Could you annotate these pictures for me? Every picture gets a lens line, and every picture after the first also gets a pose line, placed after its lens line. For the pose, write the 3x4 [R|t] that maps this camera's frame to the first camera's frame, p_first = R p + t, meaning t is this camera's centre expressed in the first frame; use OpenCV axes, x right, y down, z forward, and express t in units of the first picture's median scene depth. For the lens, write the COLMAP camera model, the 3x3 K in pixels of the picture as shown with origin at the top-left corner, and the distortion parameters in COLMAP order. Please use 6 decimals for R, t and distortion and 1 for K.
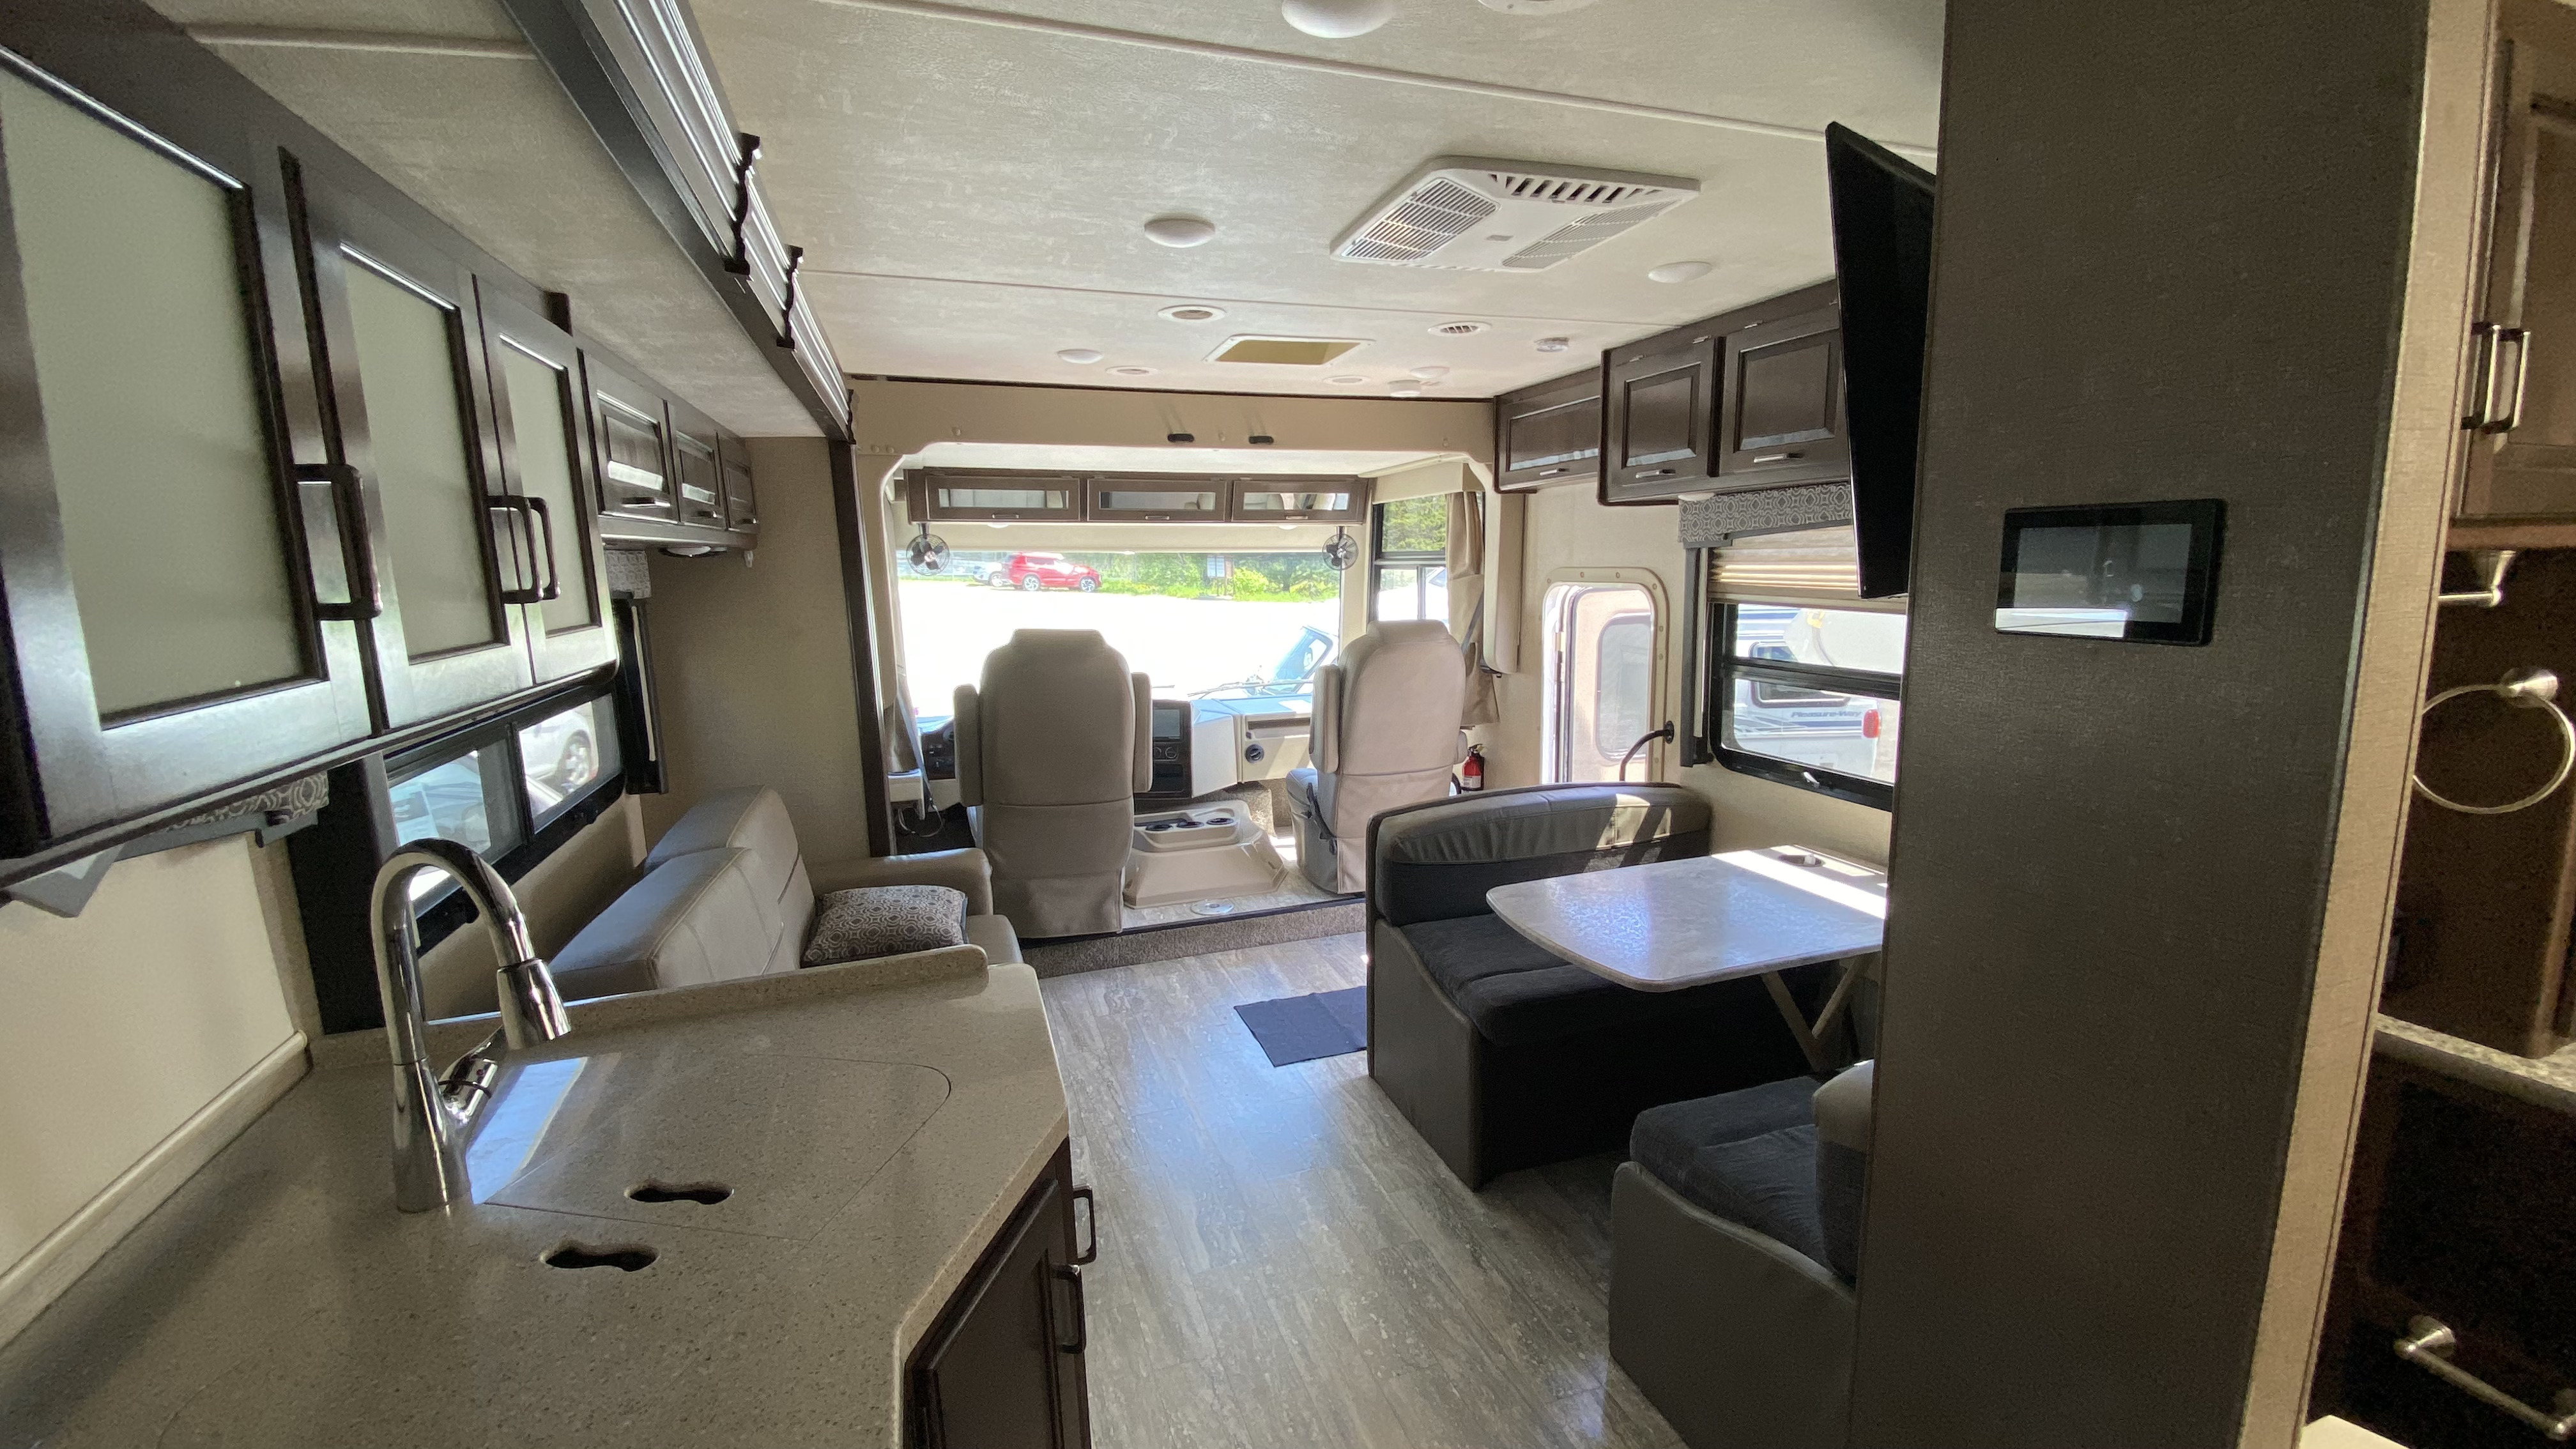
lens RADIAL K [[1056.5, 0, 1288.0], [0, 1056.5, 724.5], [0, 0, 1]] dist [-0.000169, -0.000032]
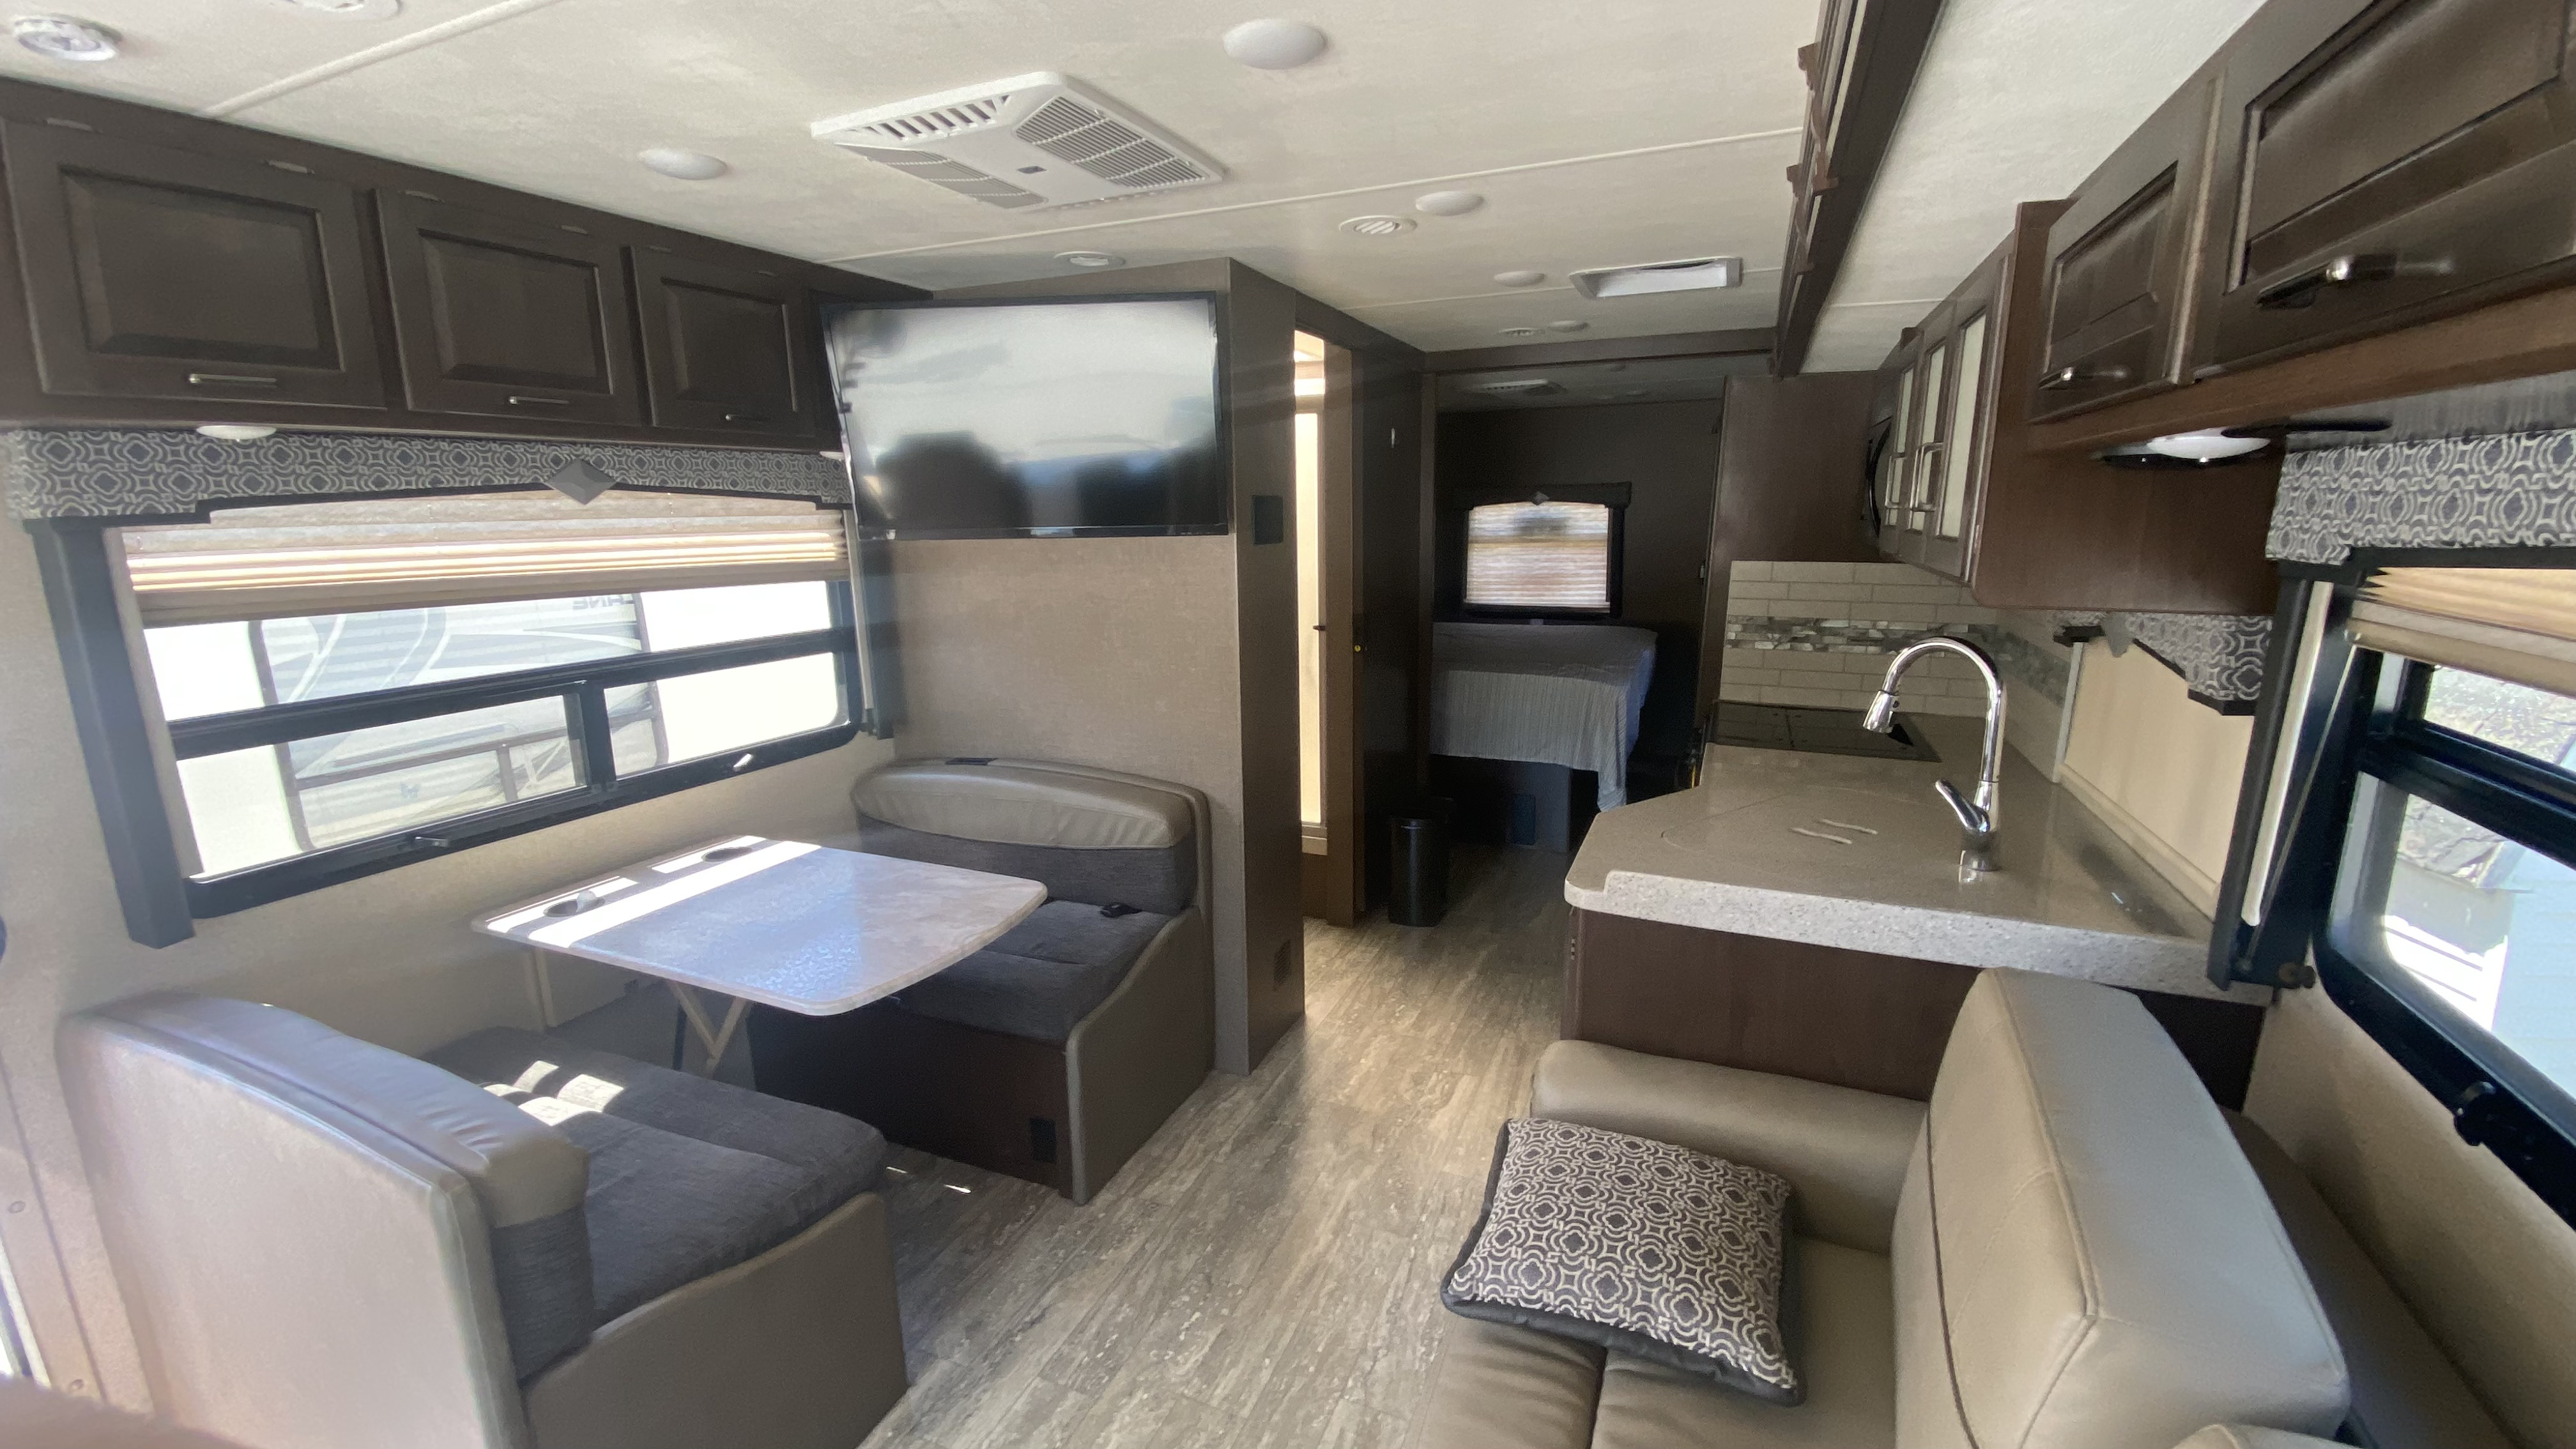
lens RADIAL K [[1056.5, 0, 1288.0], [0, 1056.5, 724.5], [0, 0, 1]] dist [-0.000169, -0.000032]
pose [[-0.745483, -0.105423, 0.658135, -0.421794], [0.137556, 0.941821, 0.306679, -0.168244], [-0.652176, 0.319154, -0.687610, 1.094435]]
